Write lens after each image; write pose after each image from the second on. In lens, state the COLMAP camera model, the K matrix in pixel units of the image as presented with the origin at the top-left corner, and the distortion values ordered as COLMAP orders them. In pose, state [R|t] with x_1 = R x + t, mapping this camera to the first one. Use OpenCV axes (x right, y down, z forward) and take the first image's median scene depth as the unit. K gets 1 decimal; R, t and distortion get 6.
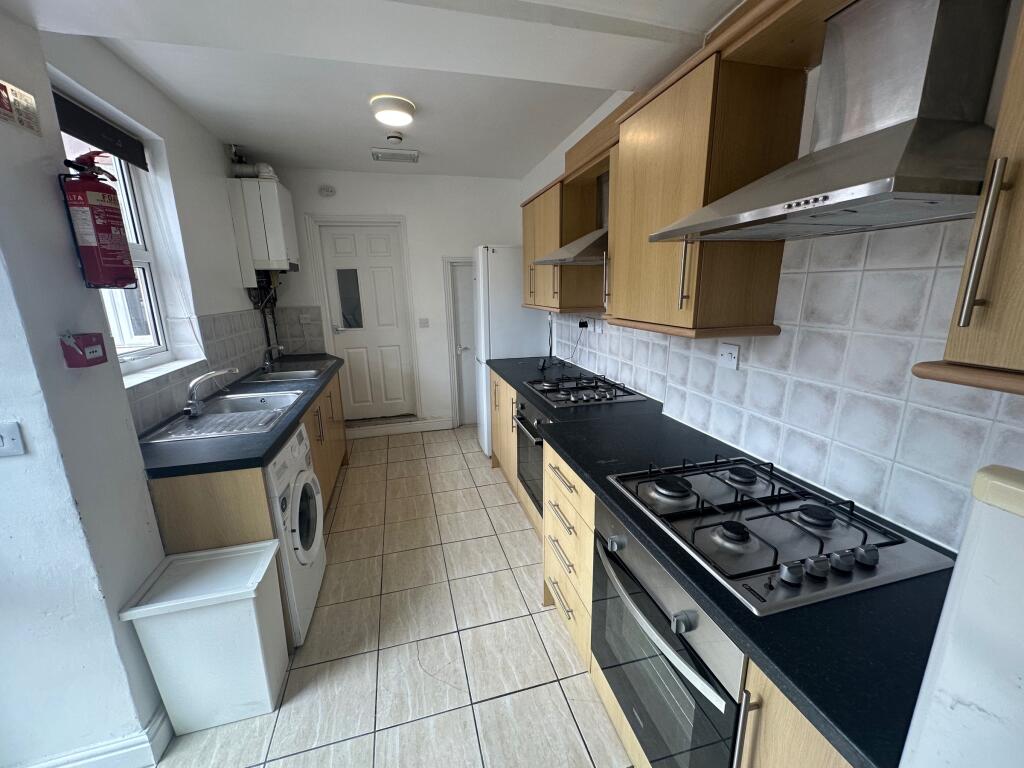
lens RADIAL K [[407.7, 0, 509.8], [0, 407.7, 385.9], [0, 0, 1]] dist [-0.003978, -0.000054]
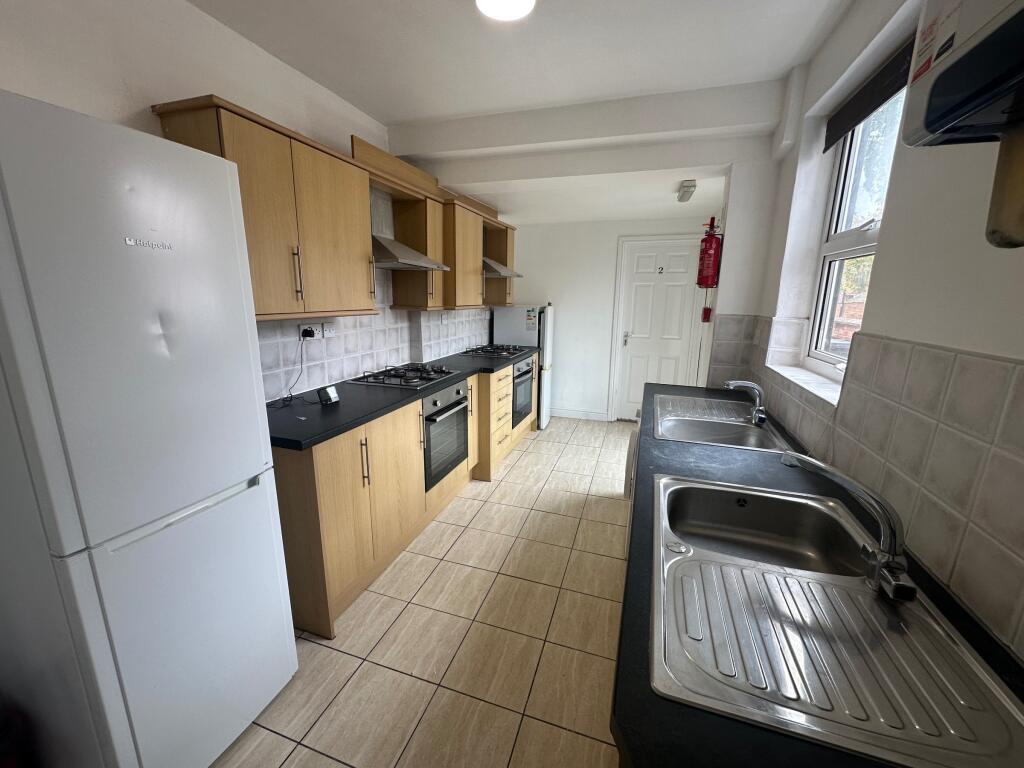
lens RADIAL K [[407.7, 0, 511.9], [0, 407.7, 381.1], [0, 0, 1]] dist [-0.003978, -0.000054]
pose [[-0.834816, -0.115944, 0.538182, -0.709979], [0.125002, 0.912118, 0.390404, -0.398440], [-0.536150, 0.393189, -0.746957, 1.733116]]
